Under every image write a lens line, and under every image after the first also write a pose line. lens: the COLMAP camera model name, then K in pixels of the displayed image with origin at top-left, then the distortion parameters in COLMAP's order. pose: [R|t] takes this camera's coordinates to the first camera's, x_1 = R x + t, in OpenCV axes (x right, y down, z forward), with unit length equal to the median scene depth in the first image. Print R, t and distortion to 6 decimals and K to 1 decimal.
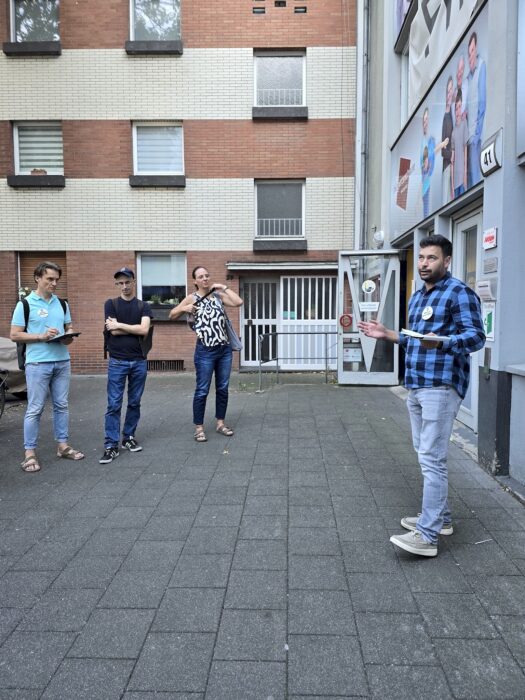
lens RADIAL K [[471.5, 0, 265.5], [0, 471.5, 339.8], [0, 0, 1]] dist [0.056484, -0.054619]
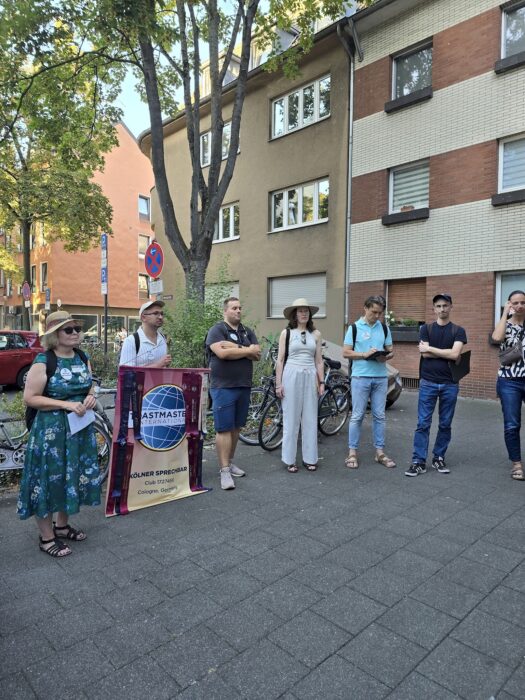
lens RADIAL K [[471.5, 0, 265.5], [0, 471.5, 339.8], [0, 0, 1]] dist [0.056484, -0.054619]
pose [[0.707003, 0.029845, -0.706581, 0.175814], [-0.059916, 0.998045, -0.017796, -0.008960], [0.704668, 0.054918, 0.707408, -0.007955]]
